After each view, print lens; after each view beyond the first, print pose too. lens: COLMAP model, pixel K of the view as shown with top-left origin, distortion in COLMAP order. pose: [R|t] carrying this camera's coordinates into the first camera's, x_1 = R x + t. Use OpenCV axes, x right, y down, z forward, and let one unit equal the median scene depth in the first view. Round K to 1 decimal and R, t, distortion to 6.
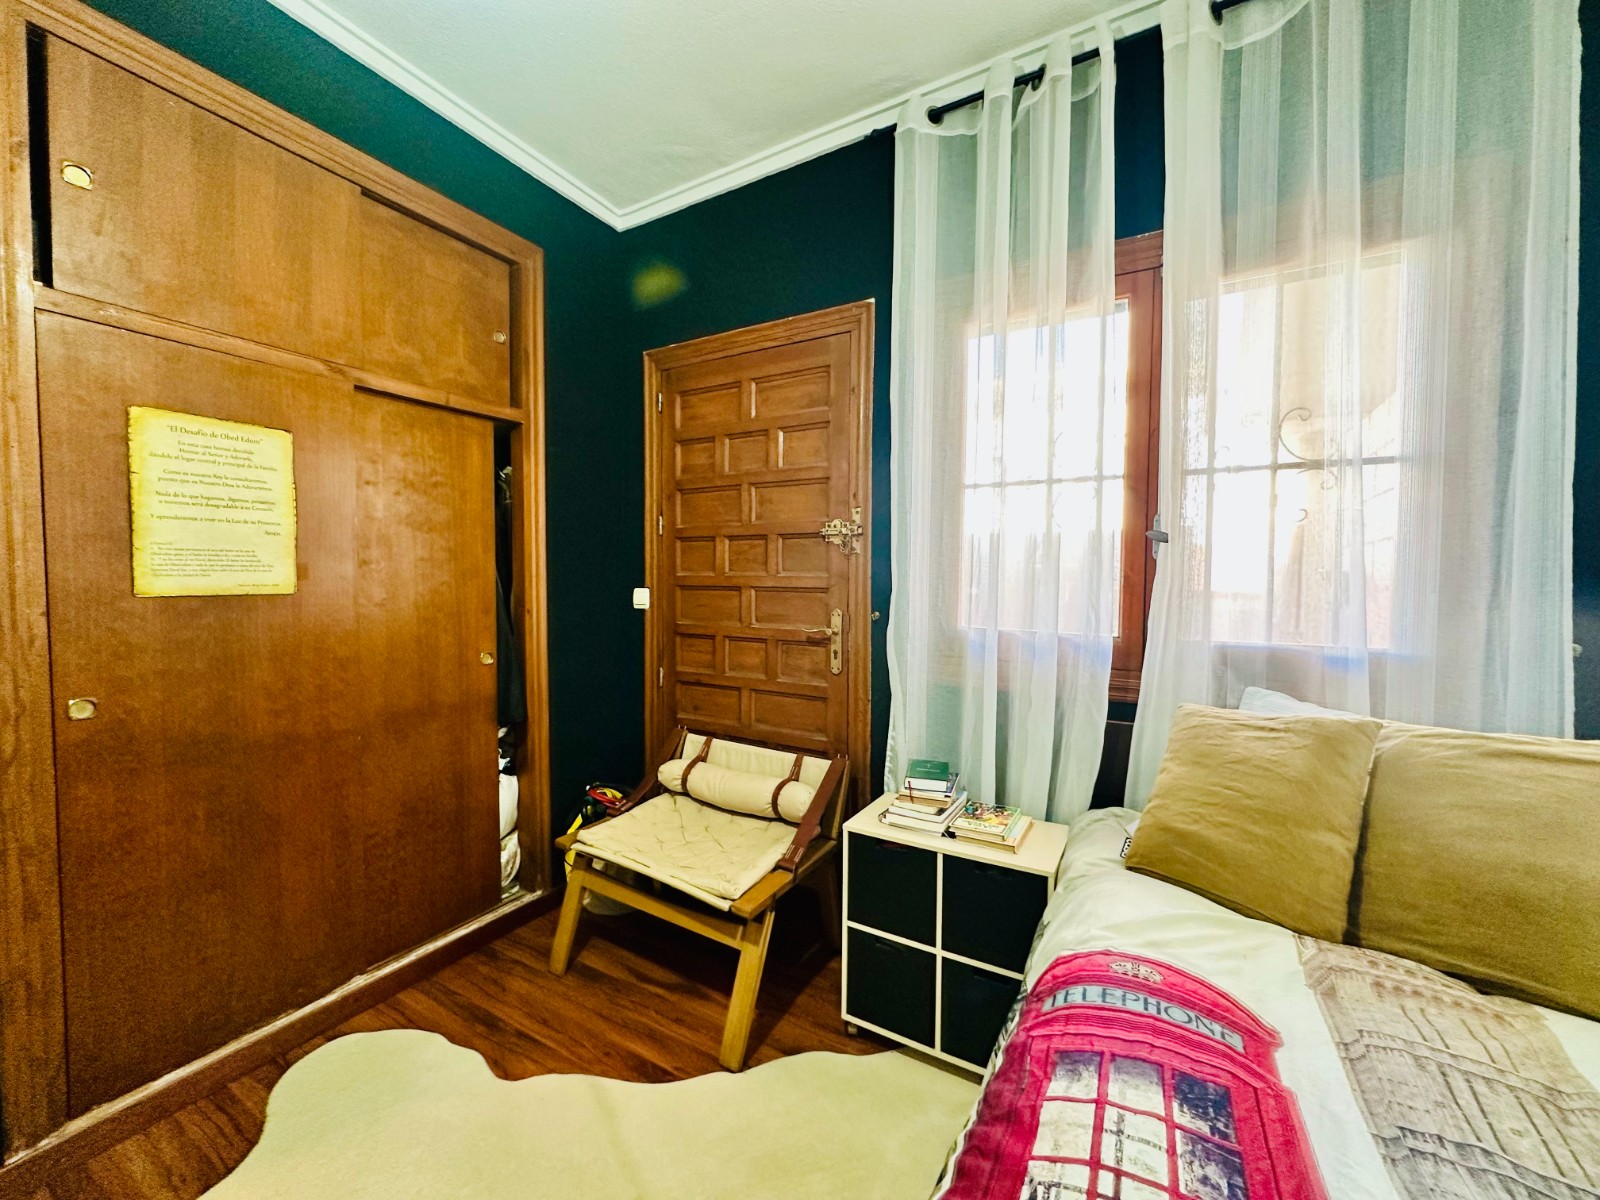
lens RADIAL K [[638.3, 0, 794.9], [0, 638.3, 592.4], [0, 0, 1]] dist [-0.005659, 0.001448]
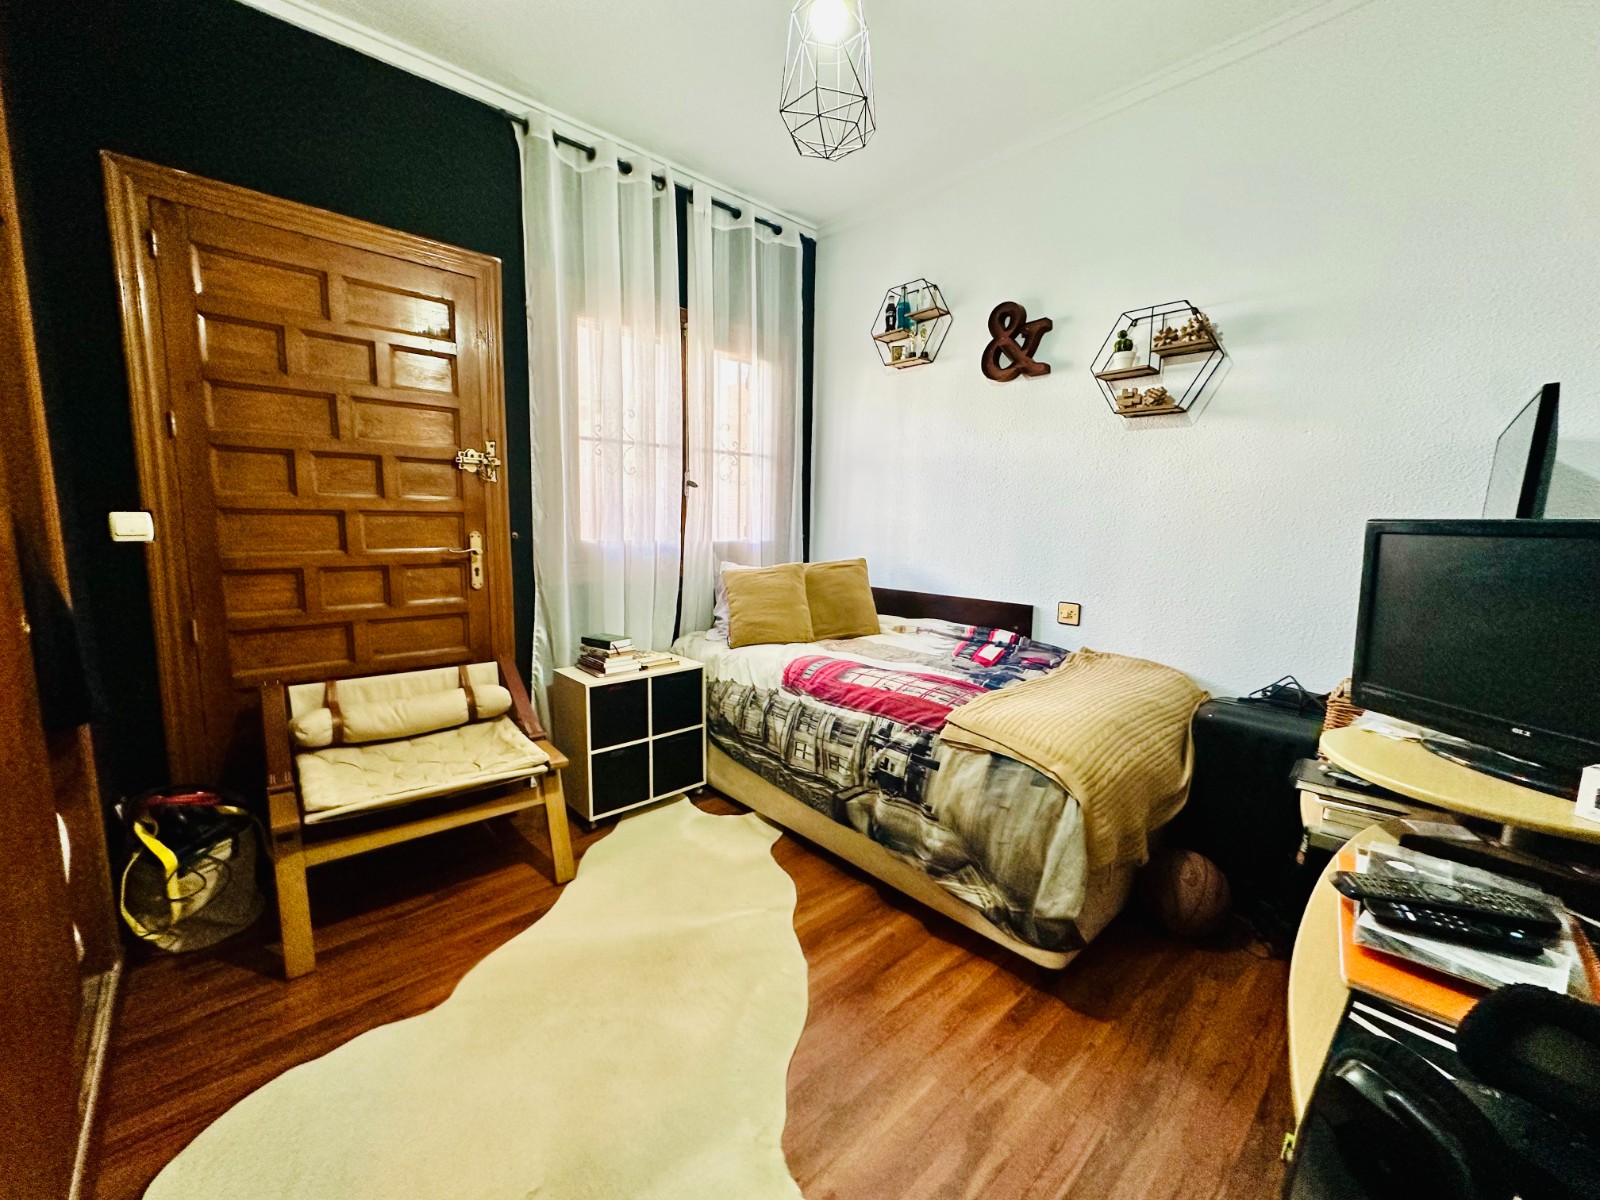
lens RADIAL K [[638.3, 0, 798.0], [0, 638.3, 598.4], [0, 0, 1]] dist [-0.005659, 0.001448]
pose [[0.284715, -0.118003, 0.951321, -0.934199], [0.015535, 0.992832, 0.118503, 0.021288], [-0.958486, -0.018961, 0.284508, 0.151790]]
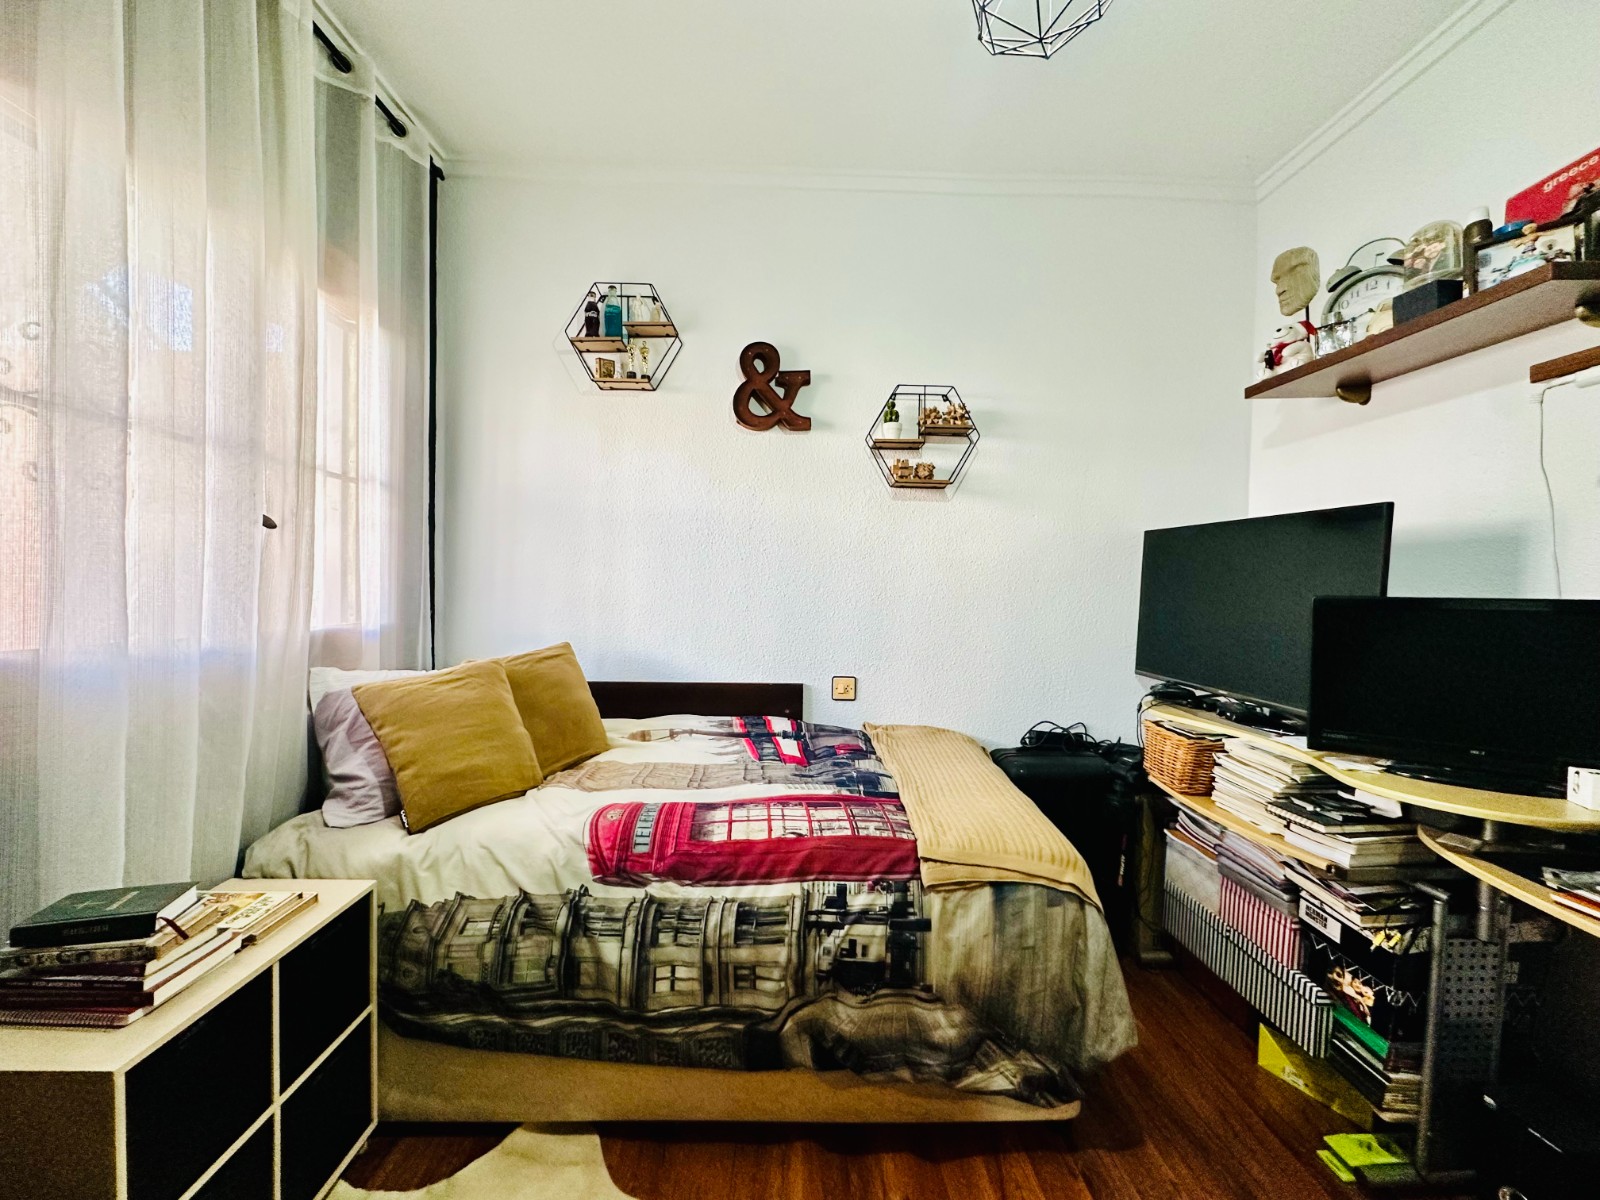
lens RADIAL K [[638.3, 0, 802.1], [0, 638.3, 599.8], [0, 0, 1]] dist [-0.005659, 0.001448]
pose [[-0.529942, -0.030738, 0.847477, -0.515812], [0.009896, 0.999051, 0.042424, -0.005182], [-0.847976, 0.030869, -0.529134, 0.695117]]
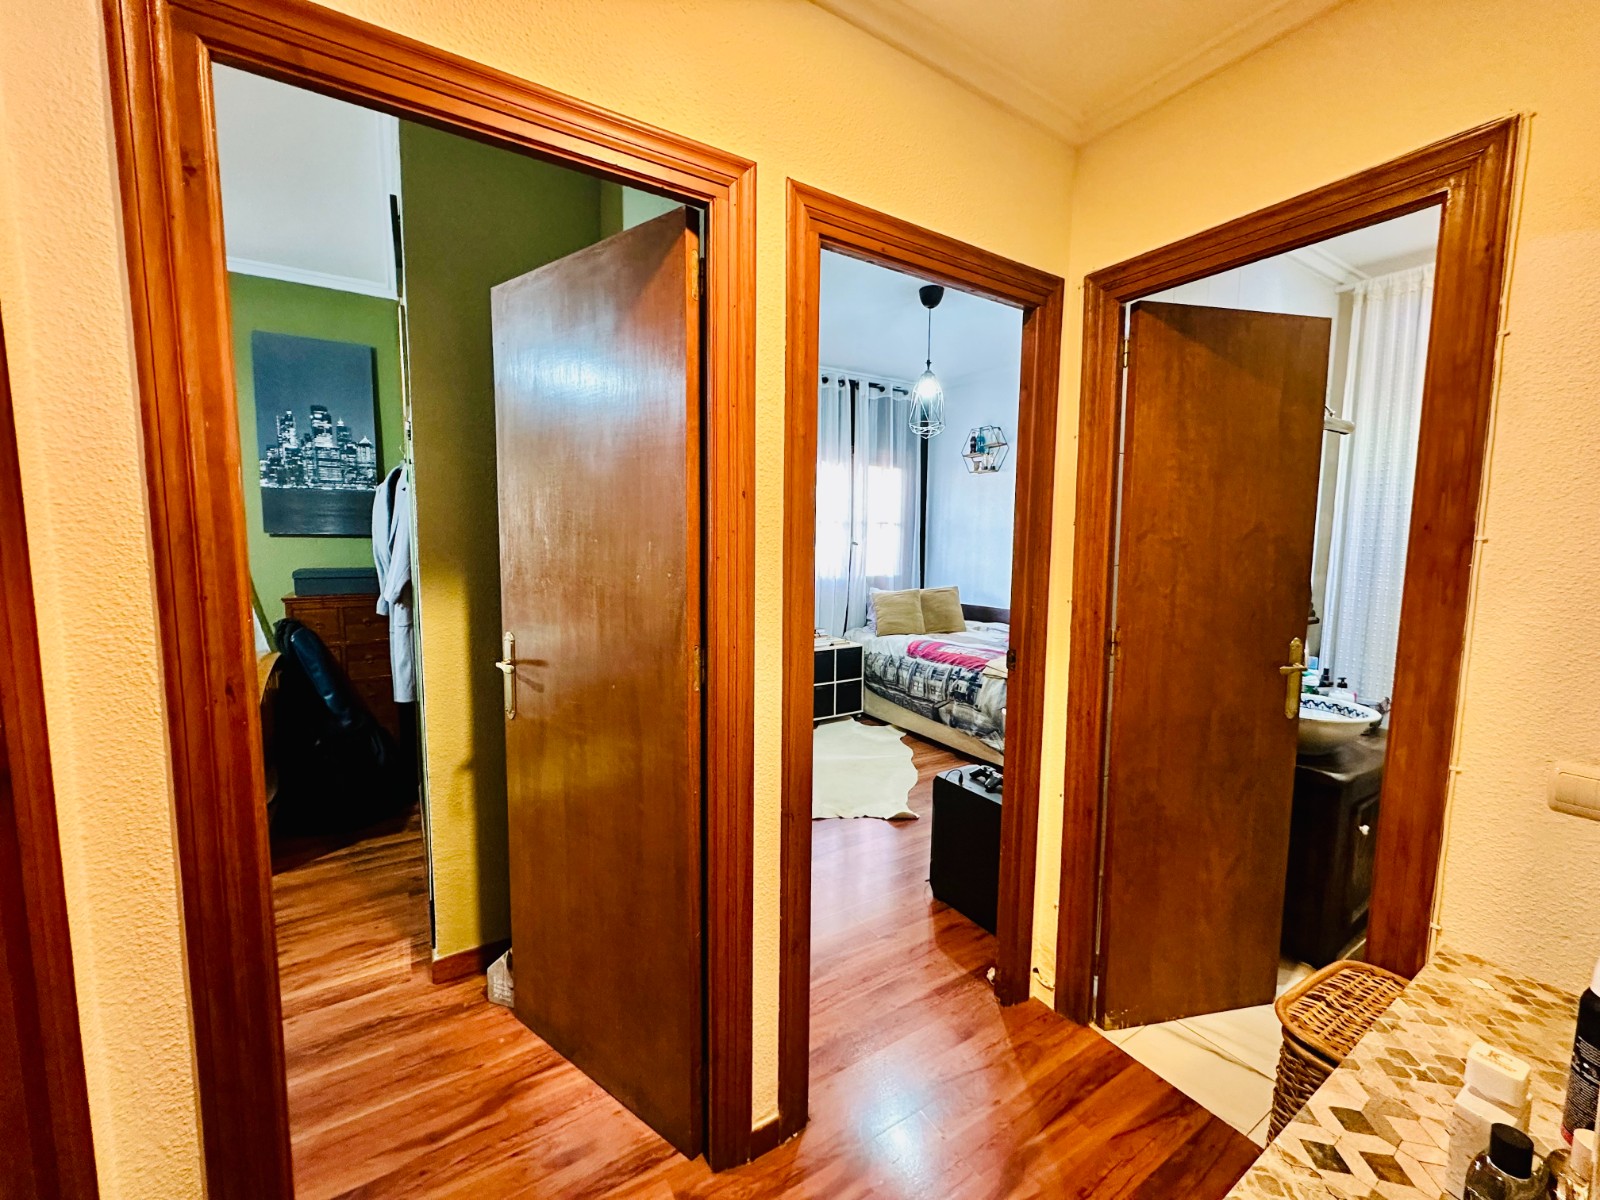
lens RADIAL K [[638.3, 0, 799.7], [0, 638.3, 599.3], [0, 0, 1]] dist [-0.005659, 0.001448]
pose [[0.458027, -0.082508, 0.885101, -2.012649], [0.021819, 0.996427, 0.081595, -0.064083], [-0.888670, -0.018061, 0.458191, -0.187422]]
